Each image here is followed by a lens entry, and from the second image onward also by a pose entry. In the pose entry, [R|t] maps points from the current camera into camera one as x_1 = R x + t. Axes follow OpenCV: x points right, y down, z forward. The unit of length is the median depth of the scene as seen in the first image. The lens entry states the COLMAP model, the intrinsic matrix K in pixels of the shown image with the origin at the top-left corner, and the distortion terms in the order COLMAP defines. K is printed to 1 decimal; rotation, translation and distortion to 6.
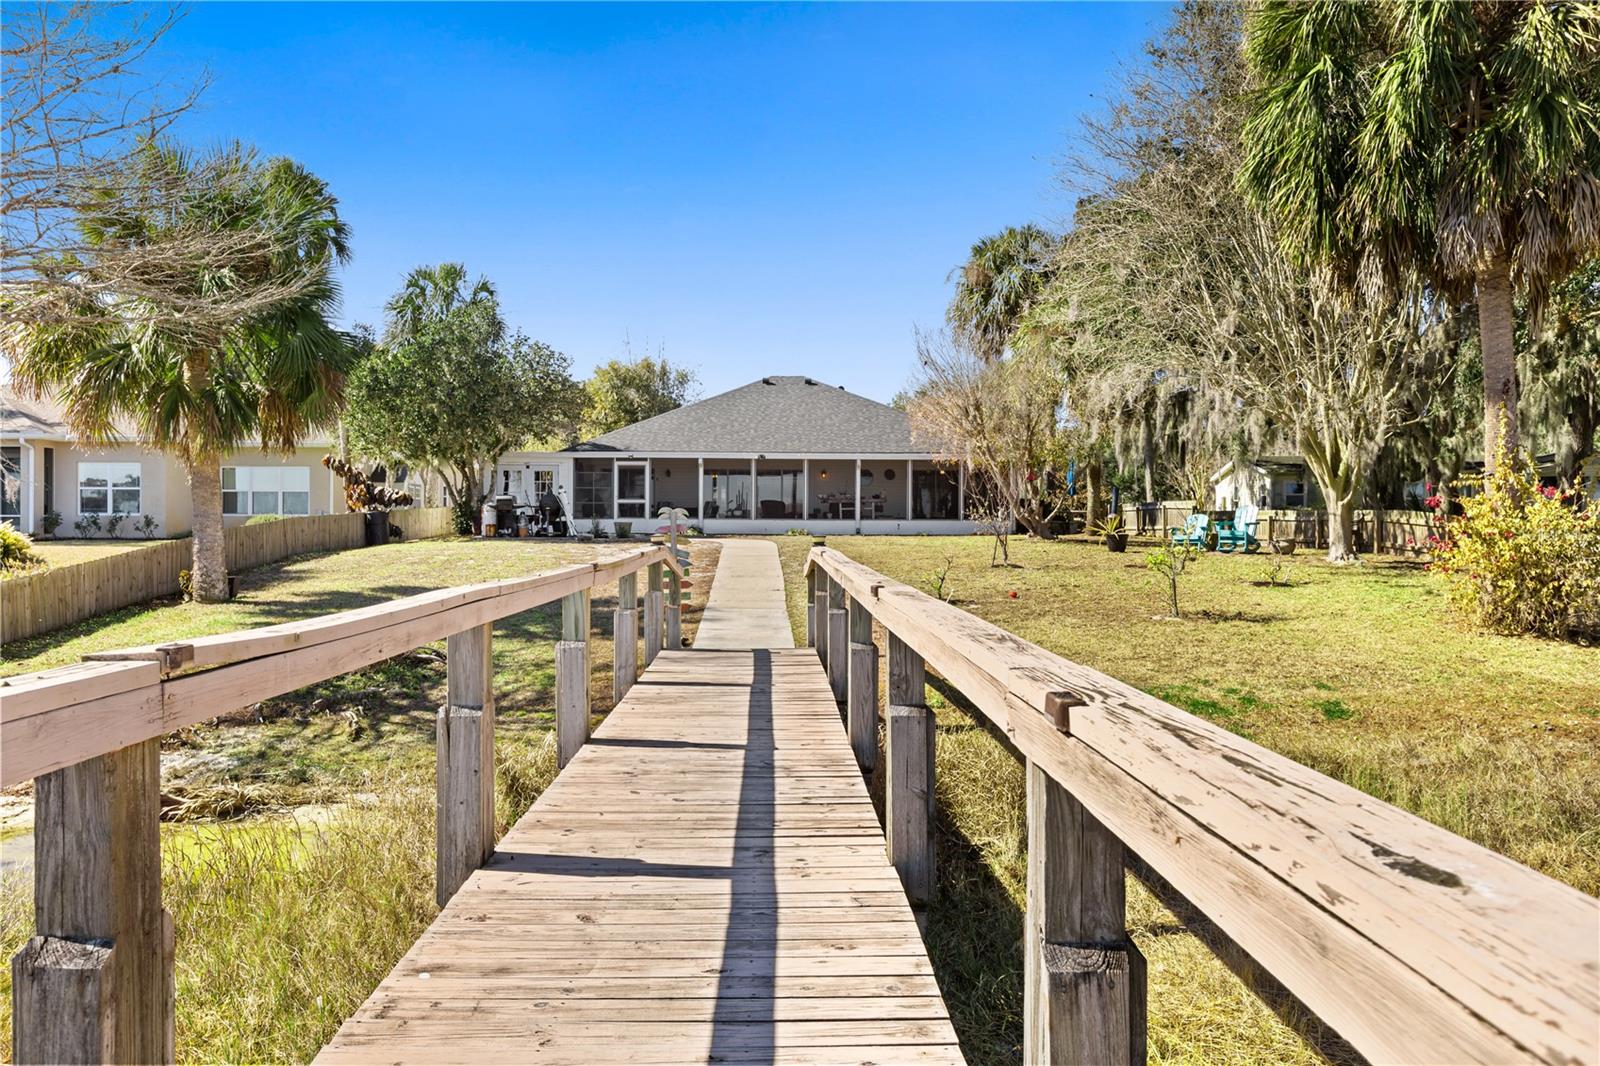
lens RADIAL K [[1154.0, 0, 800.0], [0, 1154.0, 533.0], [0, 0, 1]] dist [-0.000283, -0.000059]
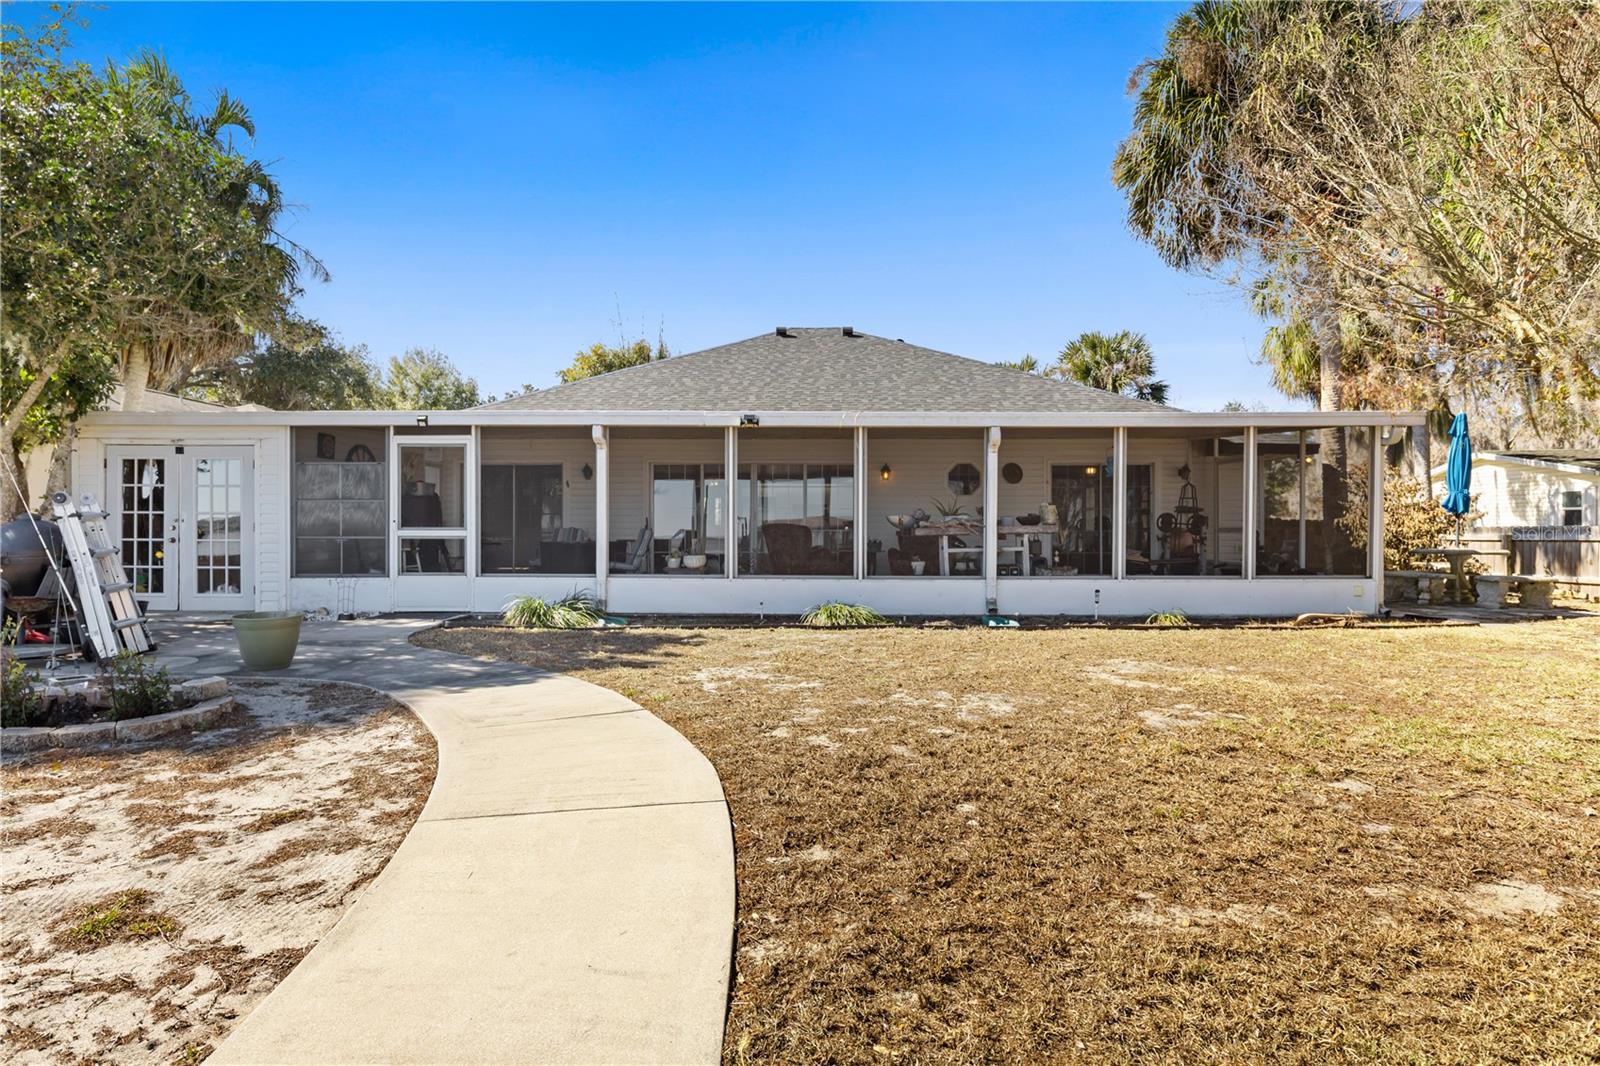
lens RADIAL K [[874.3, 0, 800.0], [0, 874.3, 533.0], [0, 0, 1]] dist [0.000468, 0.000078]
pose [[0.999615, -0.001471, -0.027705, -0.007908], [0.001432, 0.999998, -0.001411, -0.026732], [0.027707, 0.001371, 0.999615, 0.688247]]
